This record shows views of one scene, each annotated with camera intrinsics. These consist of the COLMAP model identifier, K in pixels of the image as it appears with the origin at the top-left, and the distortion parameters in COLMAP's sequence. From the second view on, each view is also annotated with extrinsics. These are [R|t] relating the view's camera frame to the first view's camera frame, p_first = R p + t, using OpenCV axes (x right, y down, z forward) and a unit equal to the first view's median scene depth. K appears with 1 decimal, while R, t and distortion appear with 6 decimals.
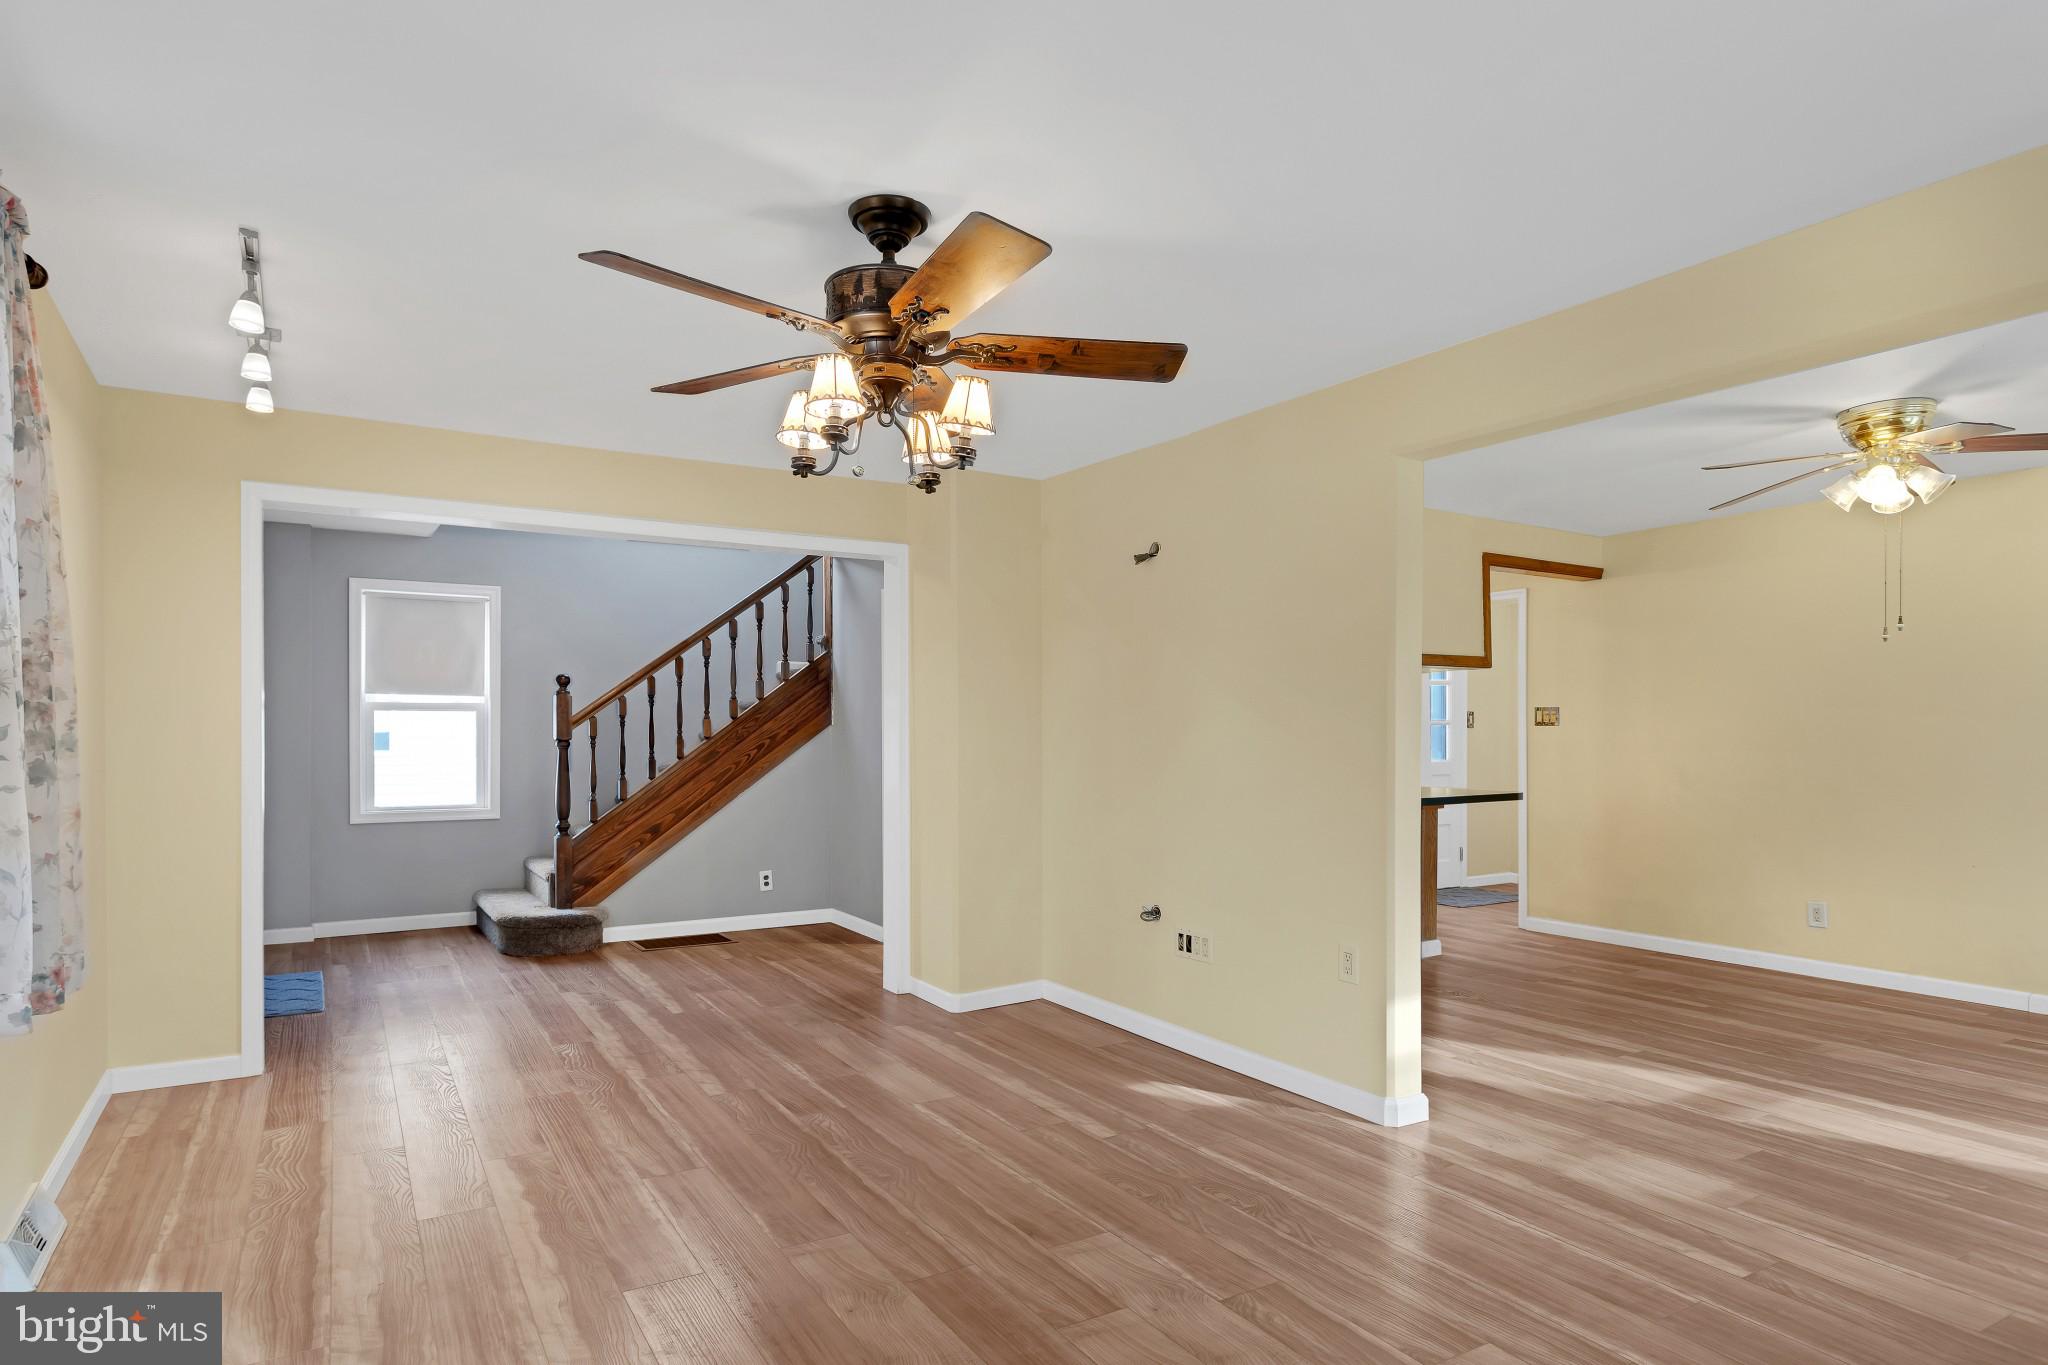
lens RADIAL K [[1143.1, 0, 1035.9], [0, 1143.1, 727.8], [0, 0, 1]] dist [0.003363, 0.002336]
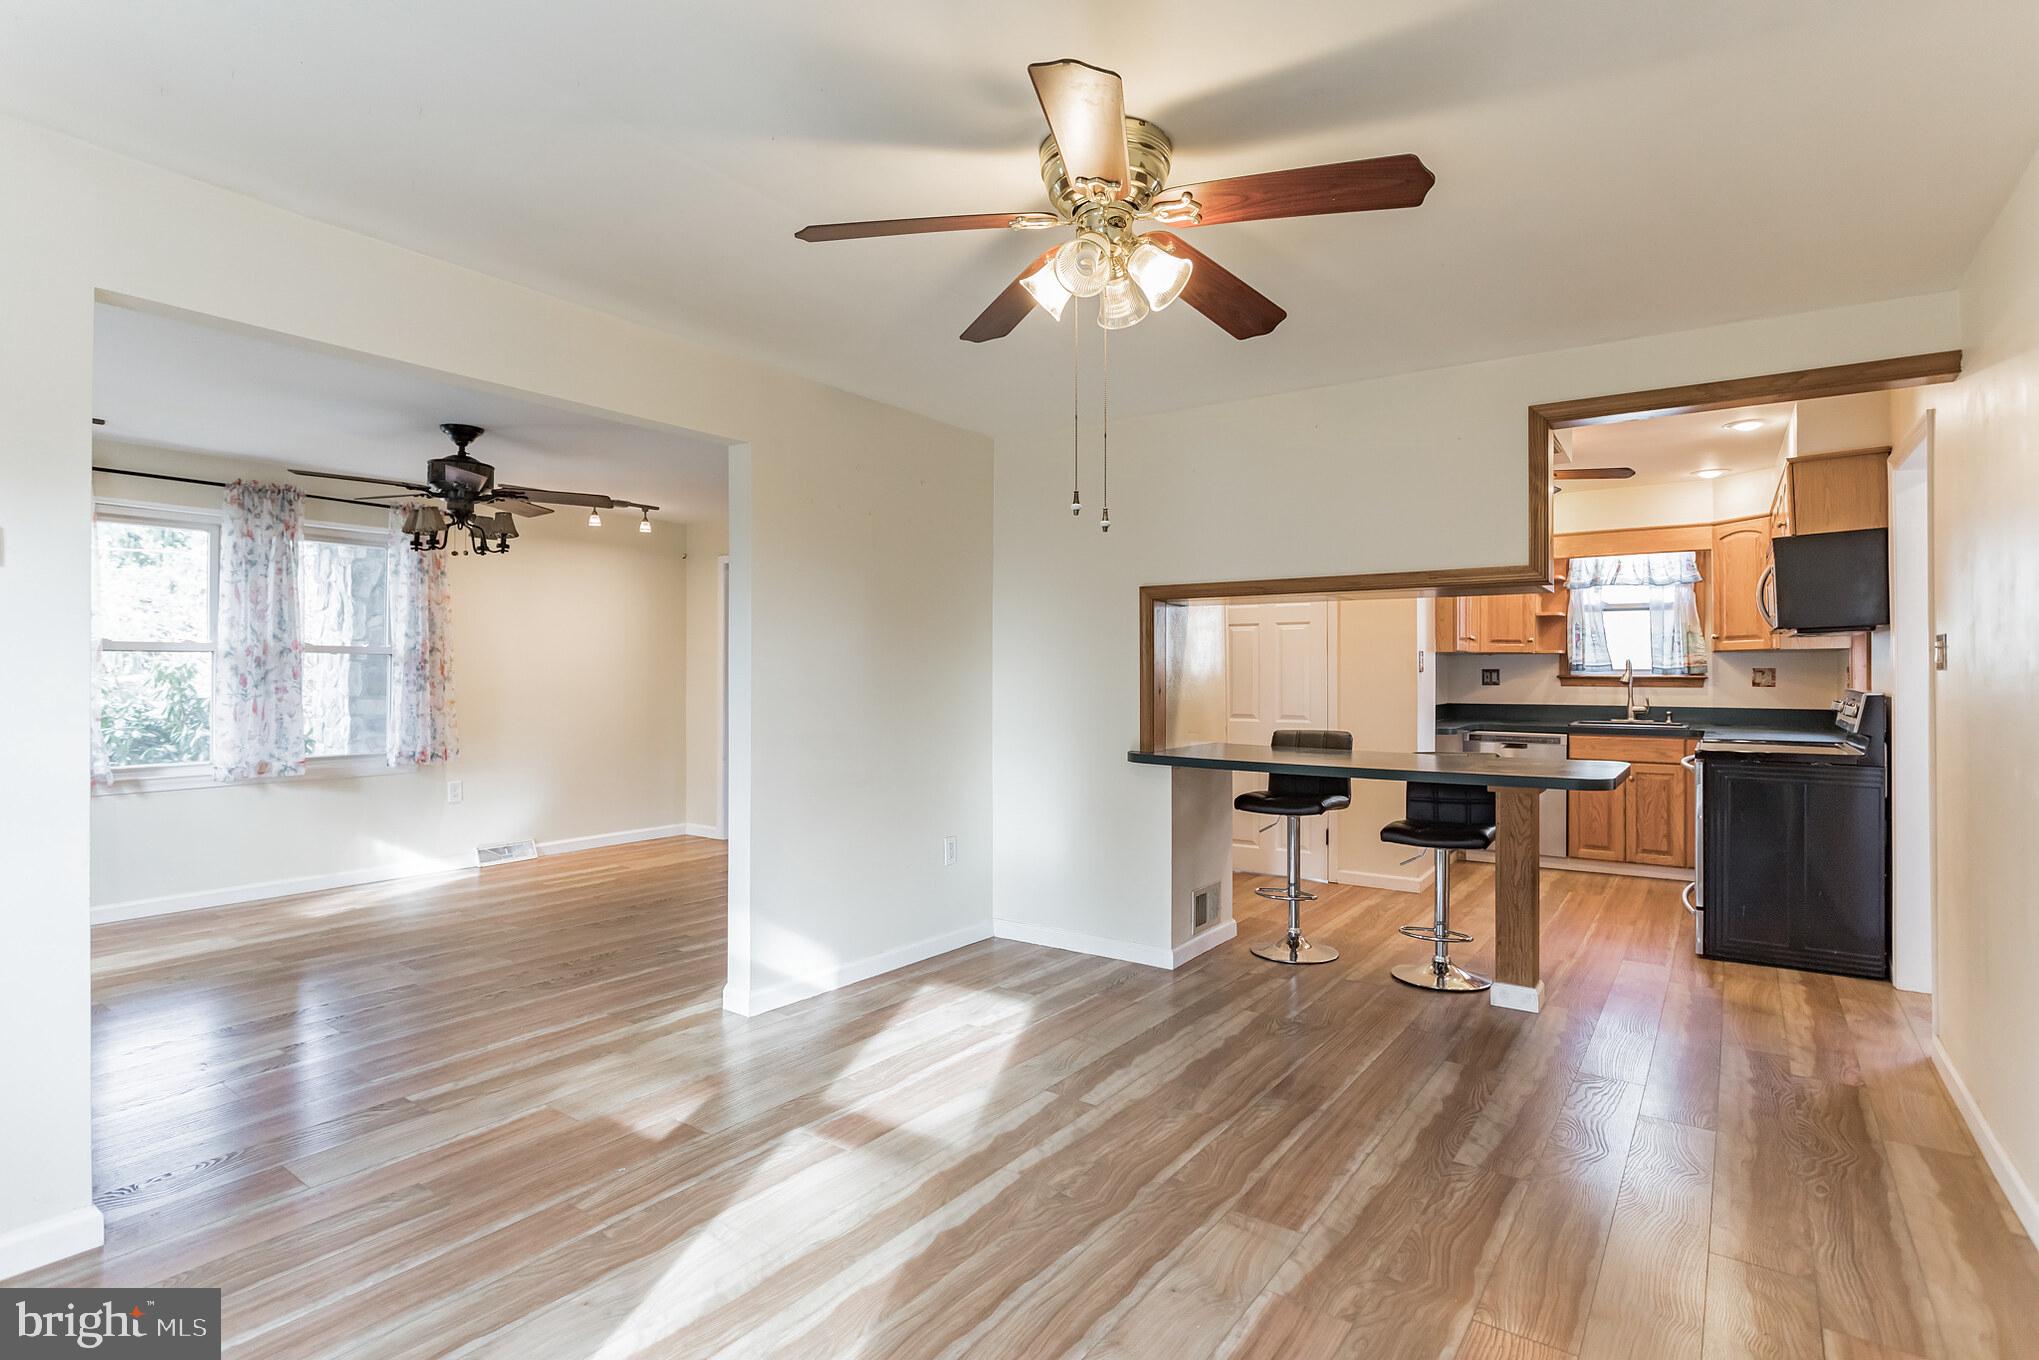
lens RADIAL K [[1033.8, 0, 999.7], [0, 1033.8, 671.7], [0, 0, 1]] dist [-0.002340, 0.000178]
pose [[0.369750, -0.003313, -0.929125, 1.223837], [0.001260, 0.999995, -0.003065, 0.003524], [0.929130, -0.000038, 0.369752, 0.751132]]
